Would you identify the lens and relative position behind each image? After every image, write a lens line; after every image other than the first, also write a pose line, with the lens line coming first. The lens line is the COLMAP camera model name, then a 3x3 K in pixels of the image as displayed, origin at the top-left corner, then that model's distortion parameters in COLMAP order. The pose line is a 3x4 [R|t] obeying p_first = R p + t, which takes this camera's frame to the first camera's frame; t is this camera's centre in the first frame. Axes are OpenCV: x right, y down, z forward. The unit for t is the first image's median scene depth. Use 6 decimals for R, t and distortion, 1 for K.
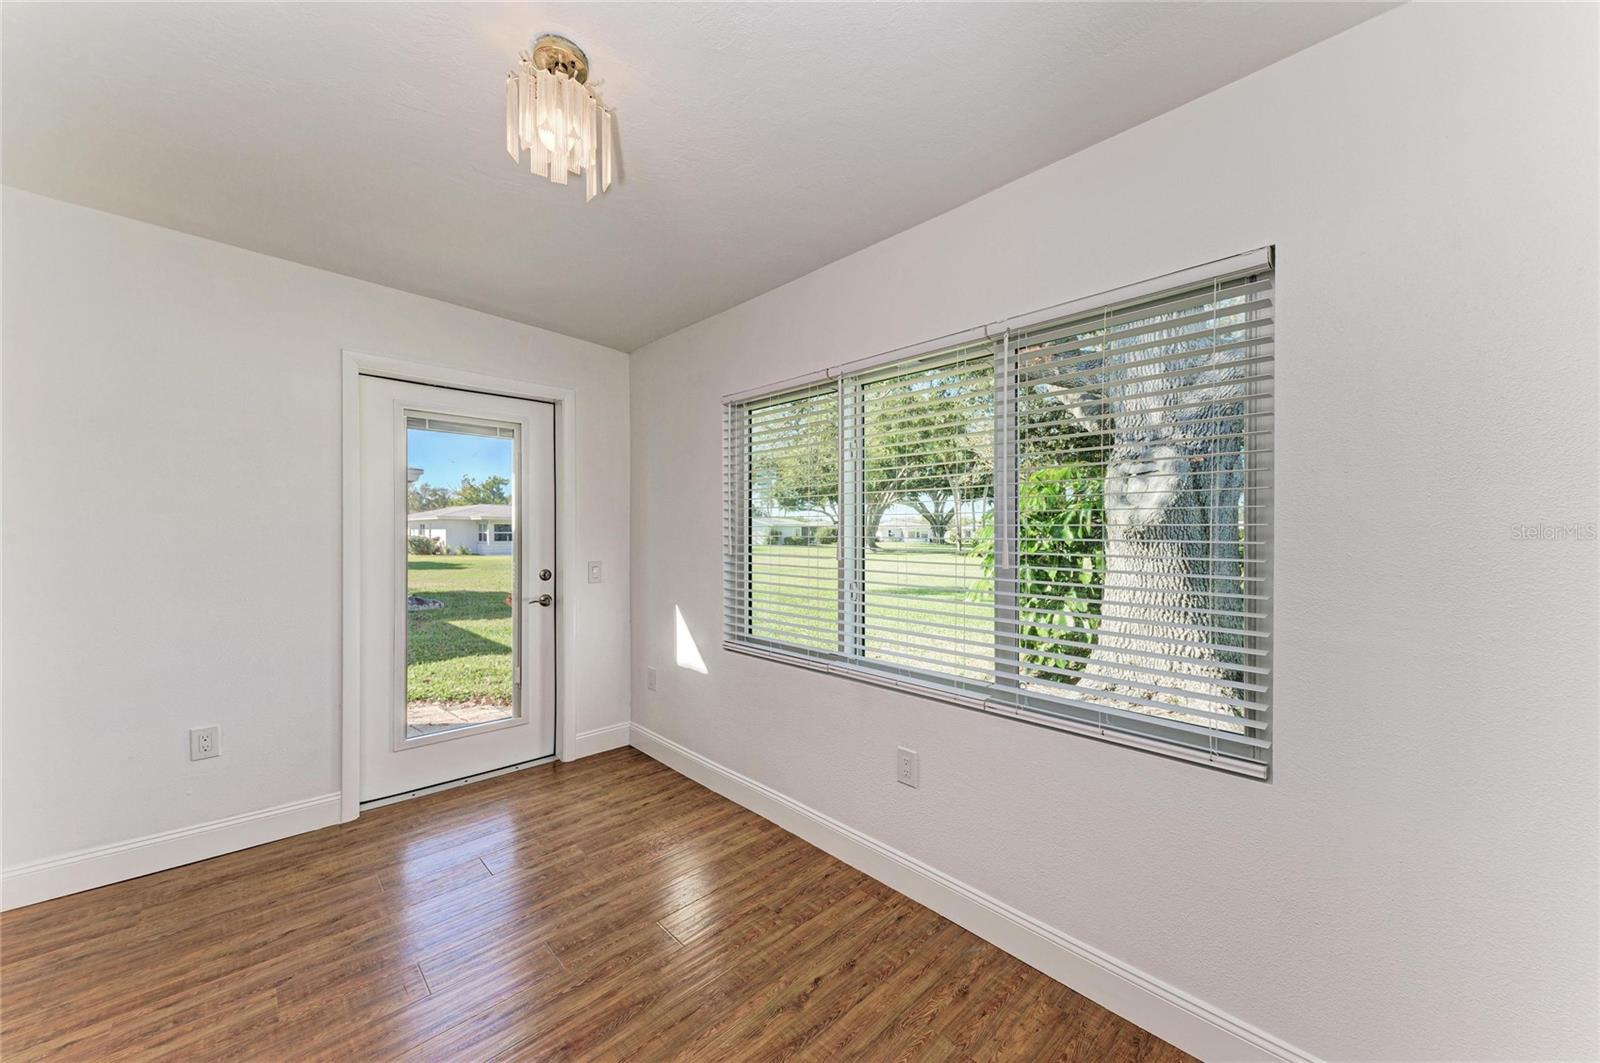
lens RADIAL K [[586.5, 0, 801.9], [0, 586.5, 537.7], [0, 0, 1]] dist [0.019744, -0.000221]
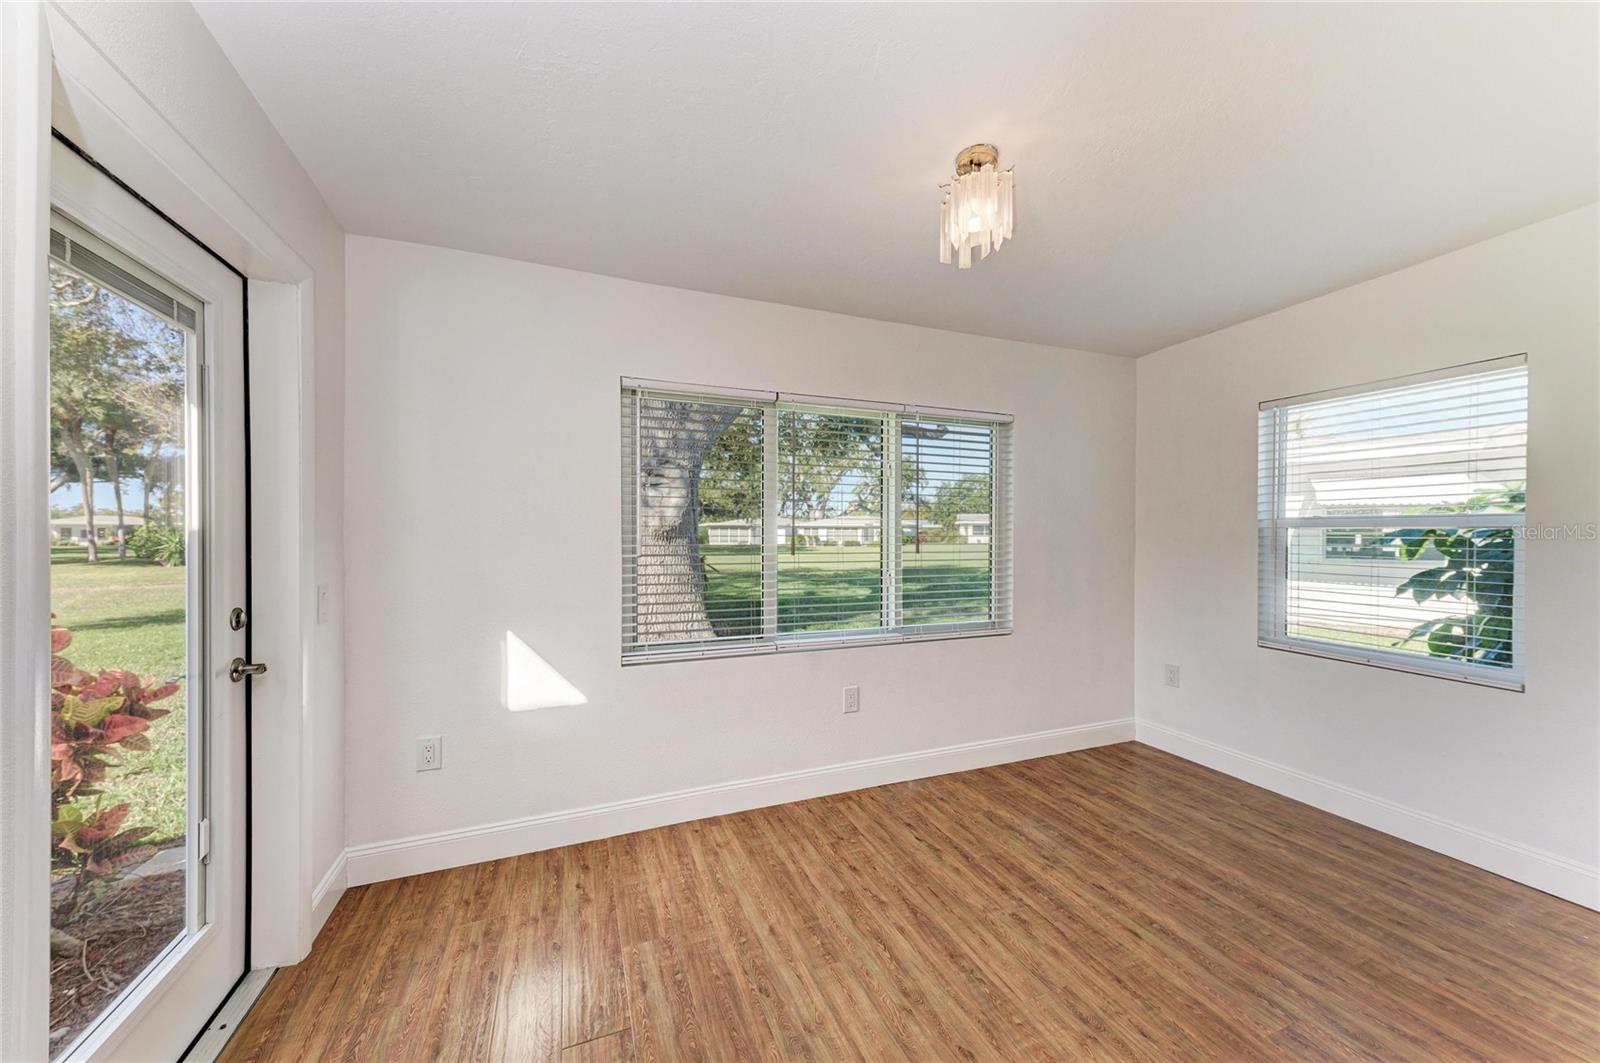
lens RADIAL K [[586.5, 0, 801.9], [0, 586.5, 537.7], [0, 0, 1]] dist [0.019744, -0.000221]
pose [[0.362549, -0.006485, 0.931942, -0.937796], [0.005491, 0.999973, 0.004822, -0.001184], [-0.931949, 0.003369, 0.362575, 0.486229]]
